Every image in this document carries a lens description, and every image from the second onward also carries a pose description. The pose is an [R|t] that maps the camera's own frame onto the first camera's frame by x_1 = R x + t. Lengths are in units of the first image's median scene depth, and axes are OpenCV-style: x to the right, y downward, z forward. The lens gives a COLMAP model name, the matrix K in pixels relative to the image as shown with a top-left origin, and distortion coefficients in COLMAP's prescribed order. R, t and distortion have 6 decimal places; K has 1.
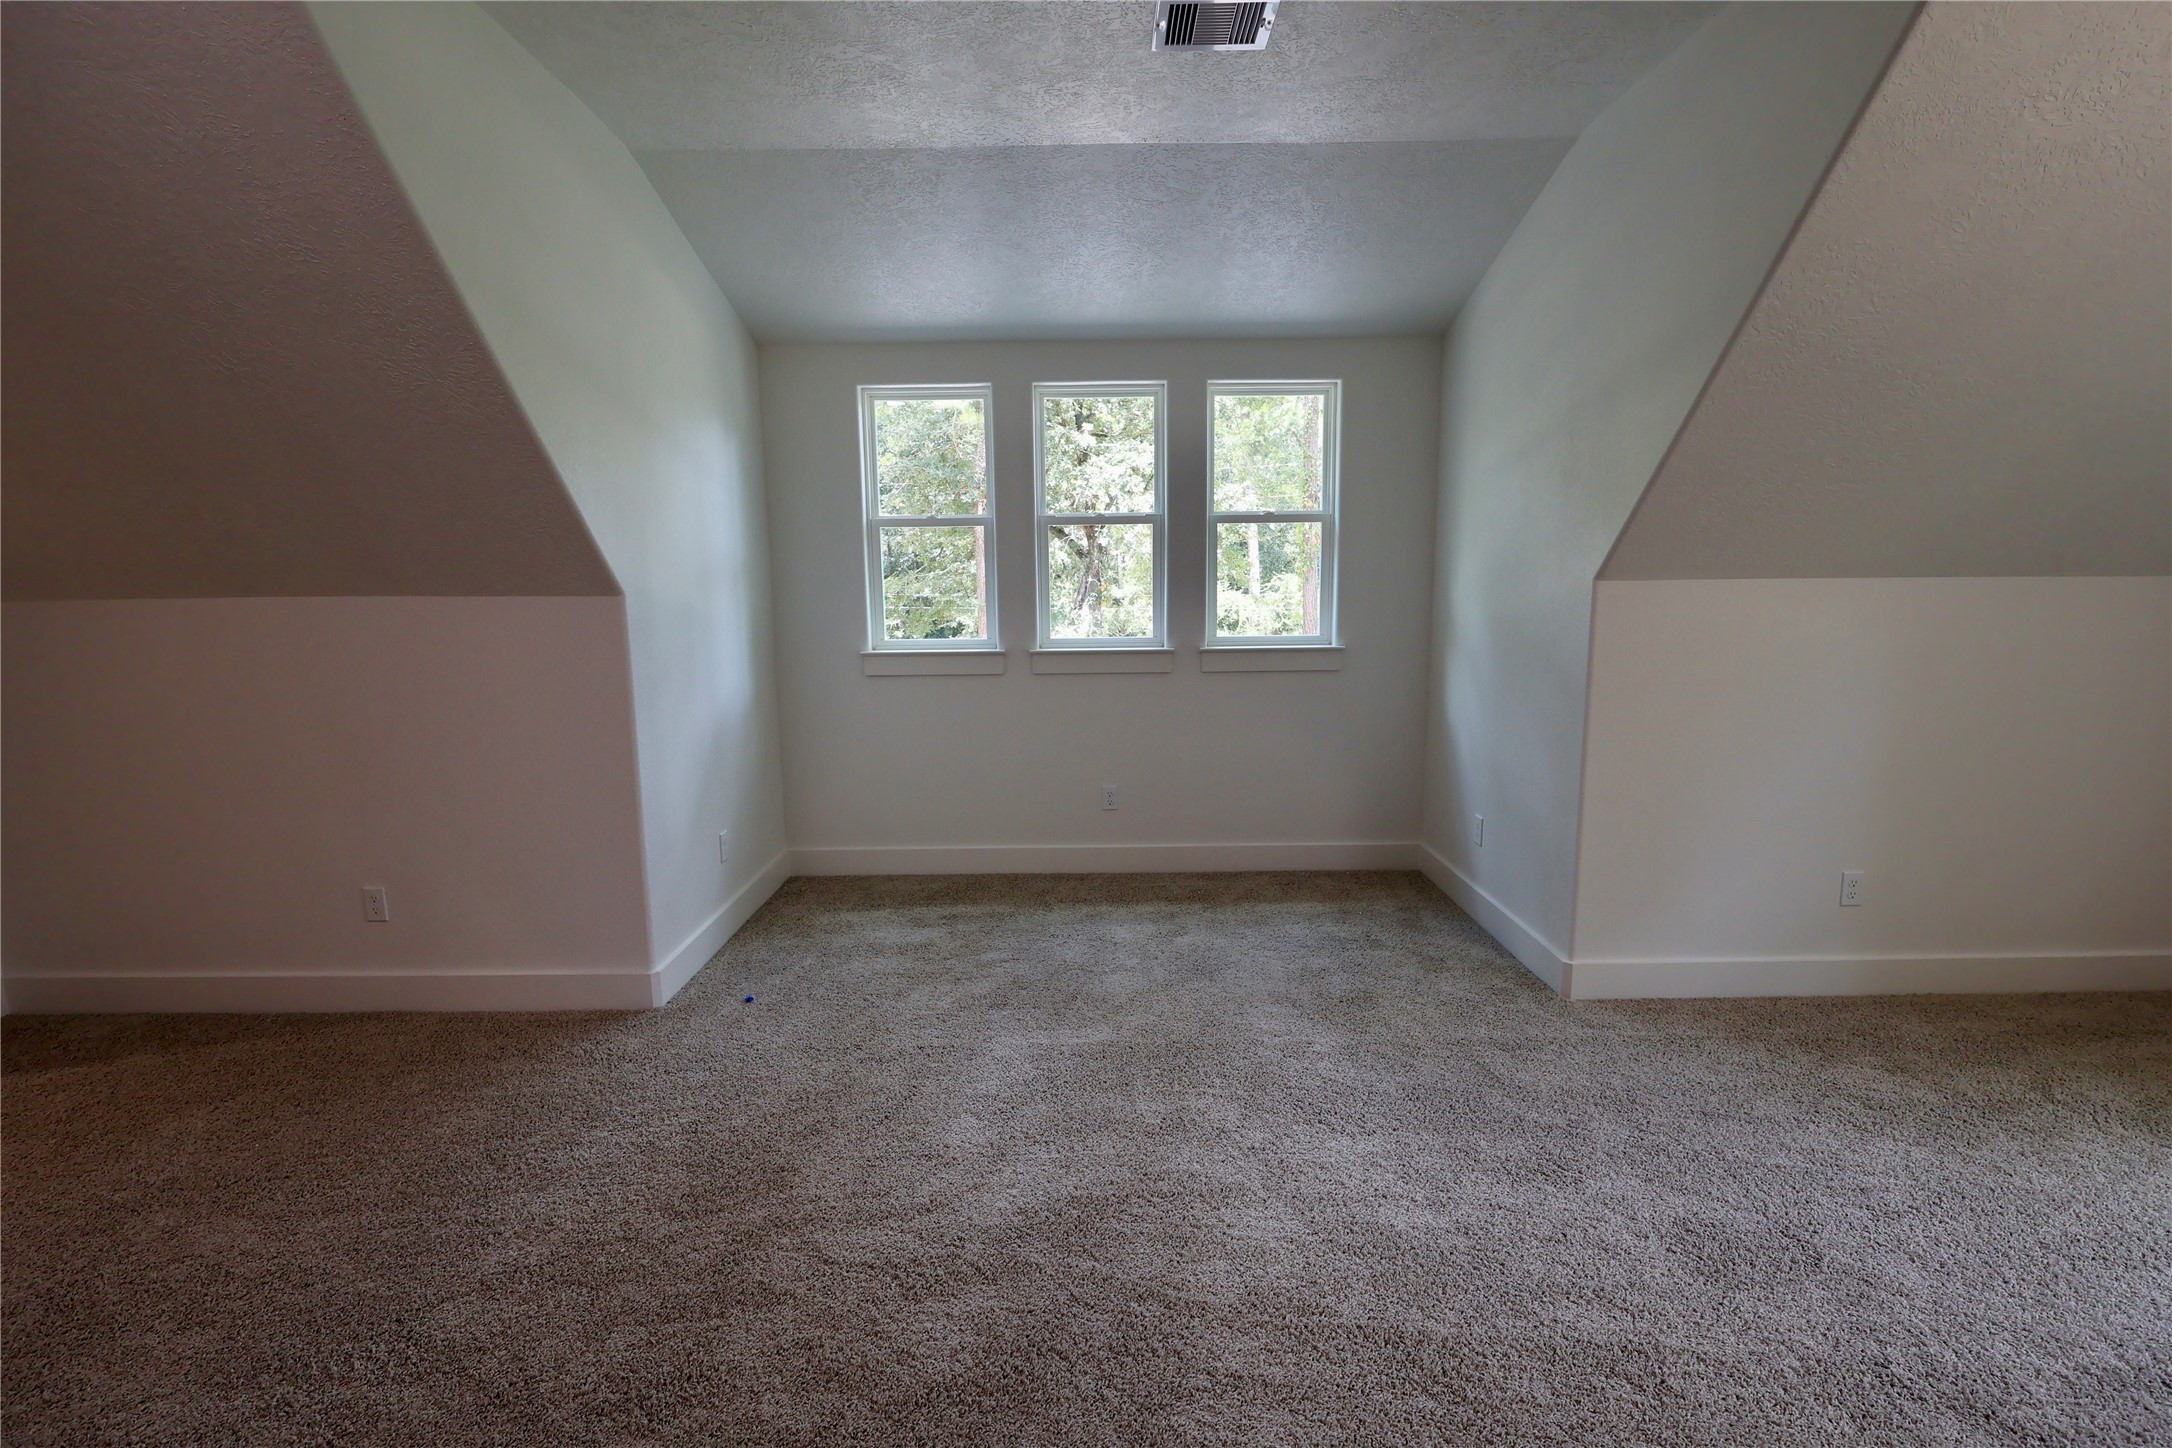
lens RADIAL K [[1003.7, 0, 1086.0], [0, 1003.7, 724.0], [0, 0, 1]] dist [-0.001627, -0.000099]
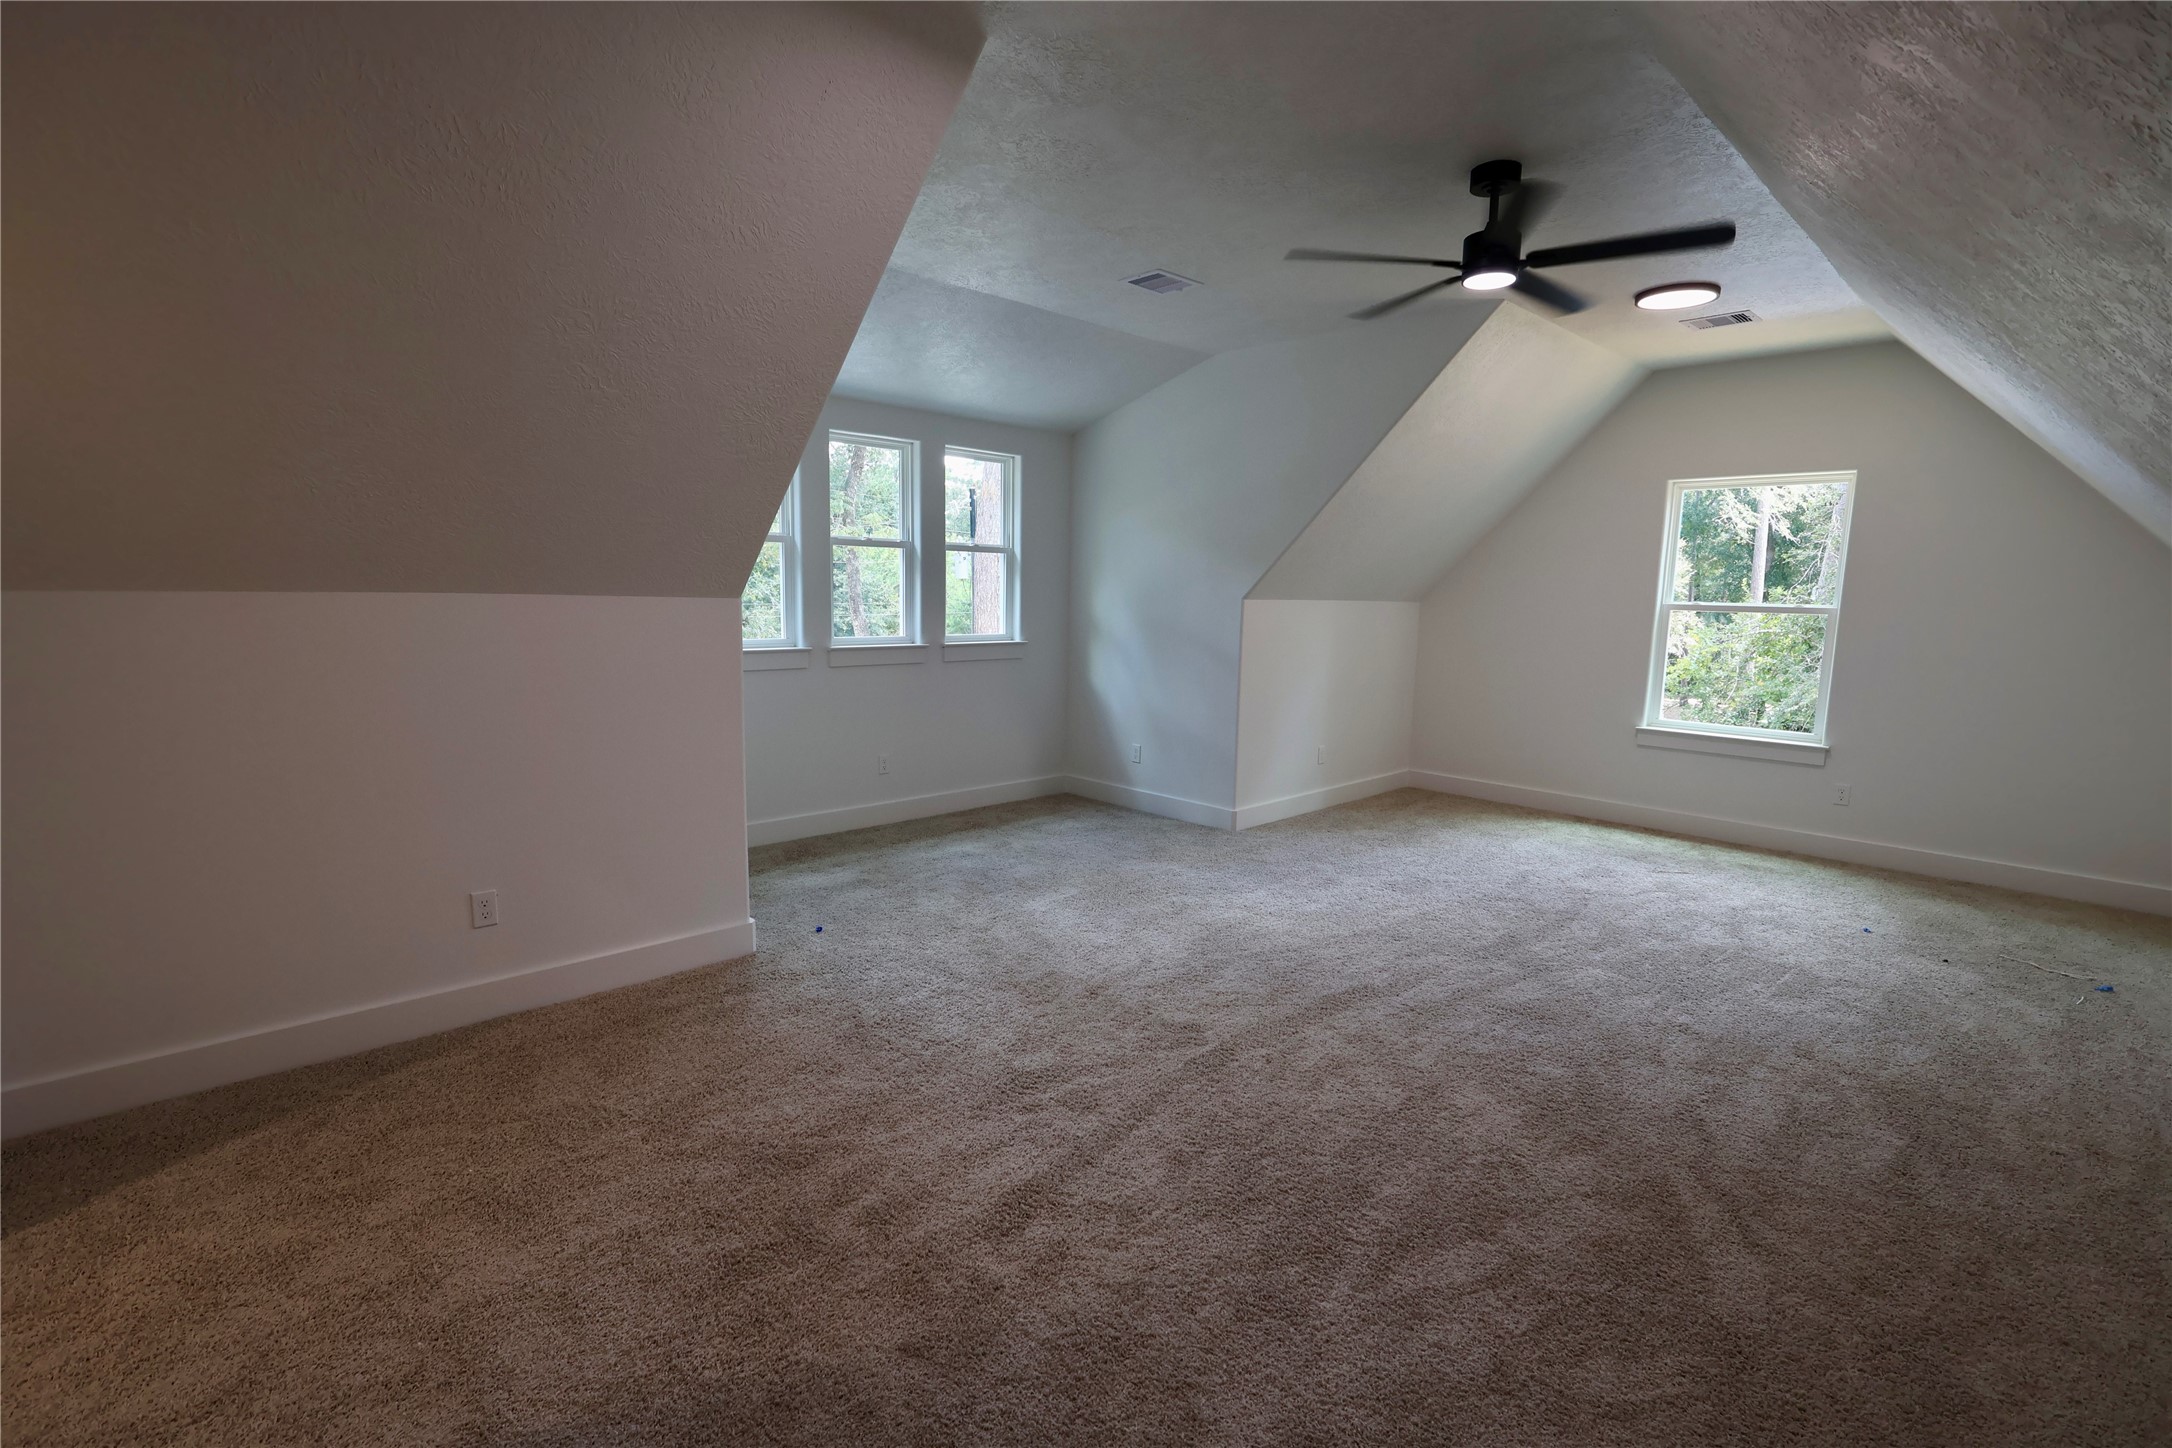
lens RADIAL K [[1003.7, 0, 1086.0], [0, 1003.7, 724.0], [0, 0, 1]] dist [-0.001627, -0.000099]
pose [[0.714177, -0.068964, 0.696560, -0.882528], [0.076048, 0.996889, 0.020727, 0.022344], [-0.695822, 0.038169, 0.717200, -0.108338]]
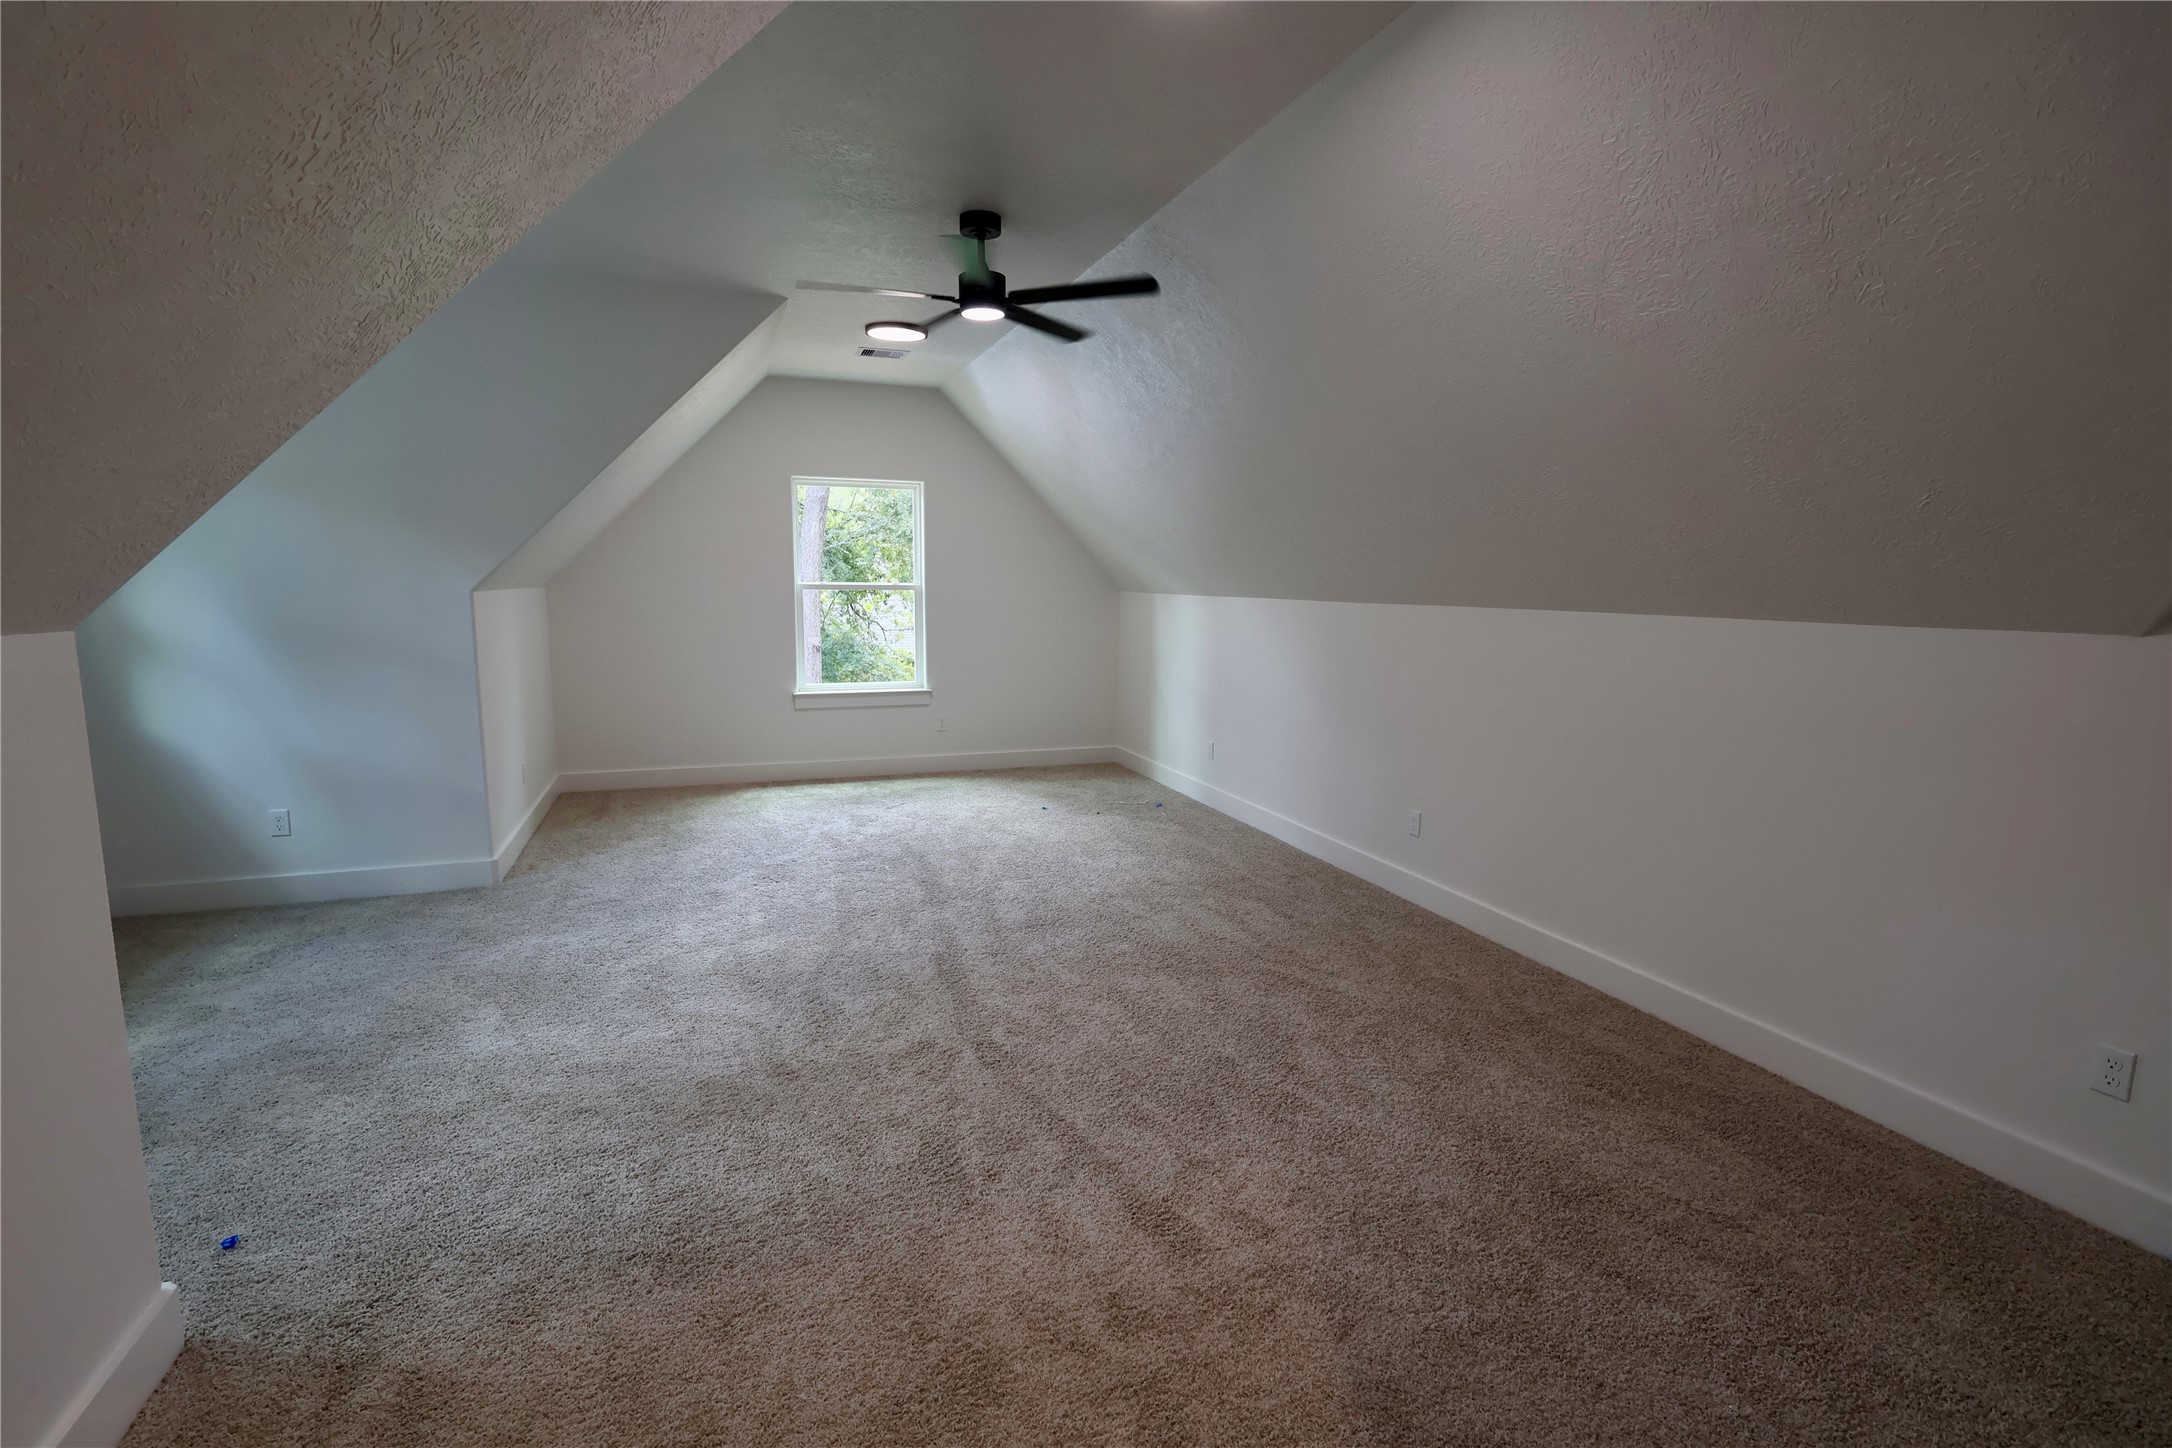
lens RADIAL K [[1003.7, 0, 1086.0], [0, 1003.7, 724.0], [0, 0, 1]] dist [-0.001627, -0.000099]
pose [[-0.347823, -0.127063, 0.928910, -1.021570], [0.134738, 0.973715, 0.183644, -0.090510], [-0.927828, 0.189035, -0.321560, 0.591904]]
